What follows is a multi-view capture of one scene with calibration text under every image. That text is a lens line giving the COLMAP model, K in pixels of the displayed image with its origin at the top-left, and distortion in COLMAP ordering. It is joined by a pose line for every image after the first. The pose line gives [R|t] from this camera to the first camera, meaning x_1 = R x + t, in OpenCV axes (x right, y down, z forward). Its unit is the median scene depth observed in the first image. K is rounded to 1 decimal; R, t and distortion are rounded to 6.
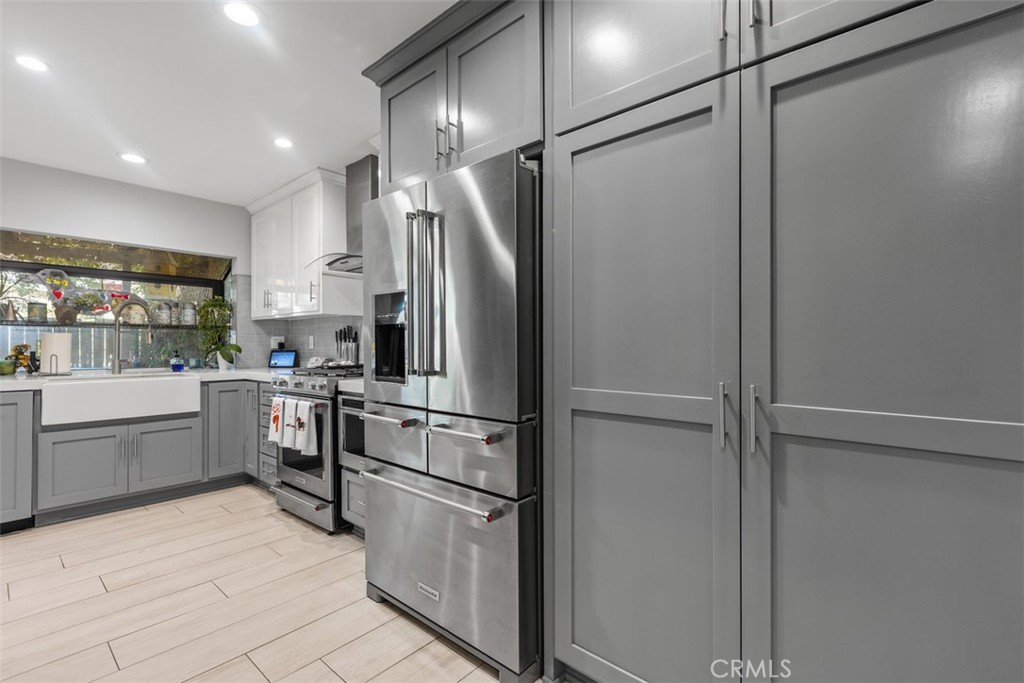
lens RADIAL K [[462.6, 0, 514.9], [0, 462.6, 341.3], [0, 0, 1]] dist [0.001730, -0.000517]
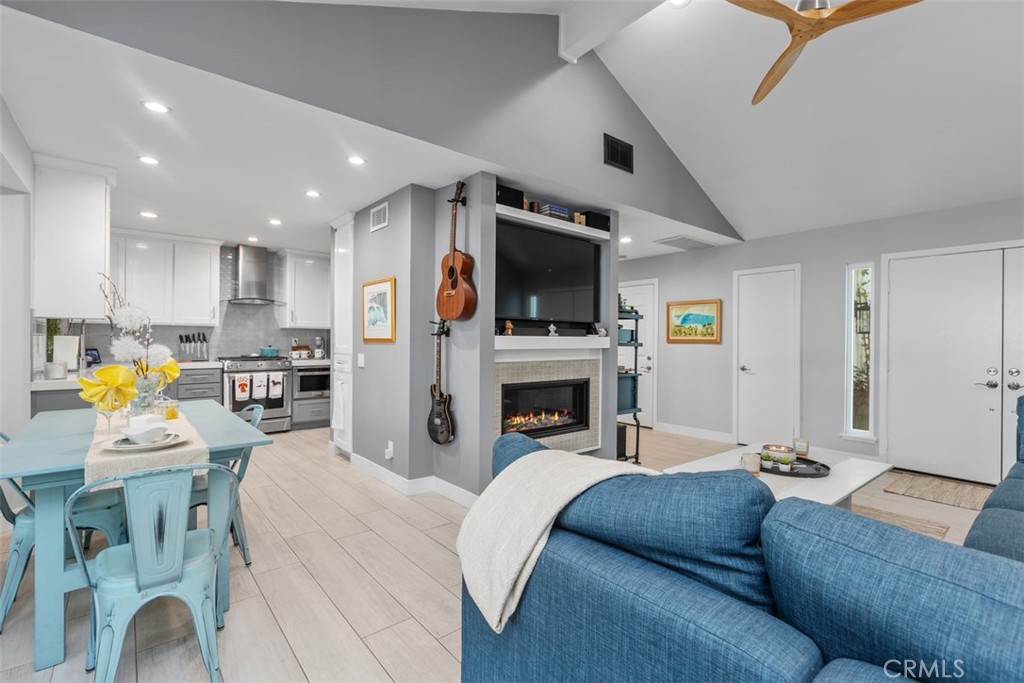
lens RADIAL K [[462.6, 0, 515.9], [0, 462.6, 342.2], [0, 0, 1]] dist [0.001730, -0.000517]
pose [[0.154512, 0.002822, 0.987987, -1.834190], [-0.015116, 0.999886, -0.000492, -0.017239], [-0.987875, -0.014858, 0.154537, -0.292827]]
